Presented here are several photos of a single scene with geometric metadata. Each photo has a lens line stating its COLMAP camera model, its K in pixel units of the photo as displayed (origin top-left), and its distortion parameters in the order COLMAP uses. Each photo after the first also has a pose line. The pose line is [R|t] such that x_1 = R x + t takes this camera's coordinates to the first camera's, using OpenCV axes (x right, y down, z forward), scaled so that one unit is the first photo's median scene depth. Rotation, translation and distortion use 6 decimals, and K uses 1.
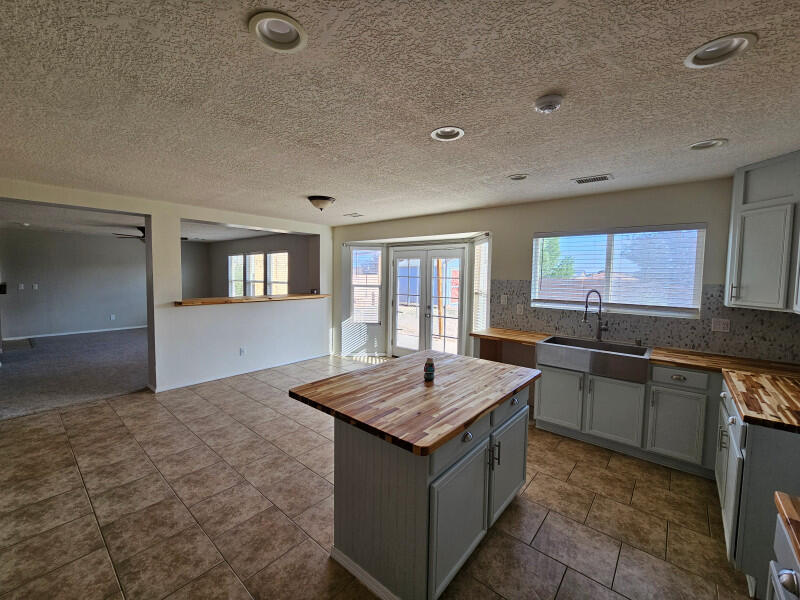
lens RADIAL K [[331.2, 0, 399.6], [0, 331.2, 296.0], [0, 0, 1]] dist [-0.006432, 0.002226]
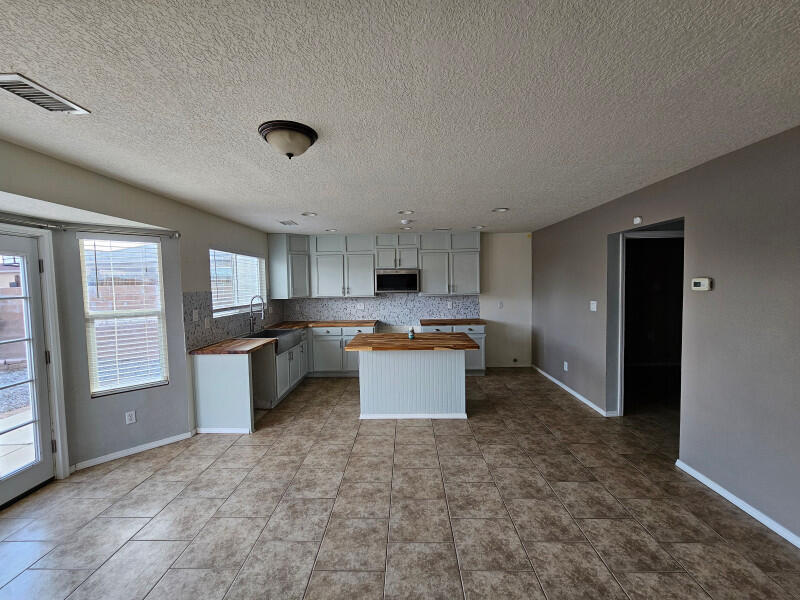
lens RADIAL K [[331.2, 0, 392.7], [0, 331.2, 300.1], [0, 0, 1]] dist [-0.006432, 0.002226]
pose [[-0.609748, -0.044679, 0.791335, -0.710070], [0.063951, 0.992381, 0.105306, -0.090359], [-0.790011, 0.114817, -0.602245, 1.174923]]
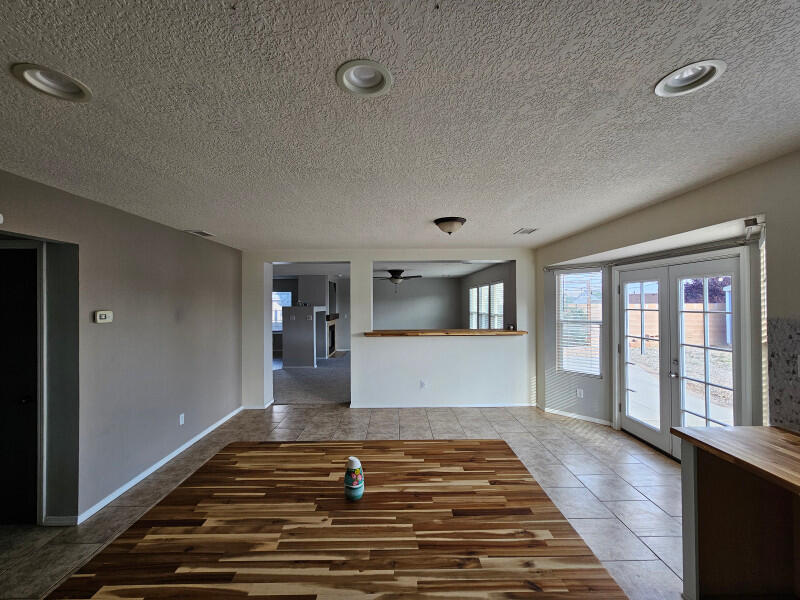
lens RADIAL K [[331.2, 0, 401.1], [0, 331.2, 300.5], [0, 0, 1]] dist [-0.006432, 0.002226]
pose [[0.651749, -0.022706, -0.758095, 0.319080], [-0.035172, 0.997571, -0.060117, -0.032639], [0.757619, 0.065845, 0.649368, 0.353648]]
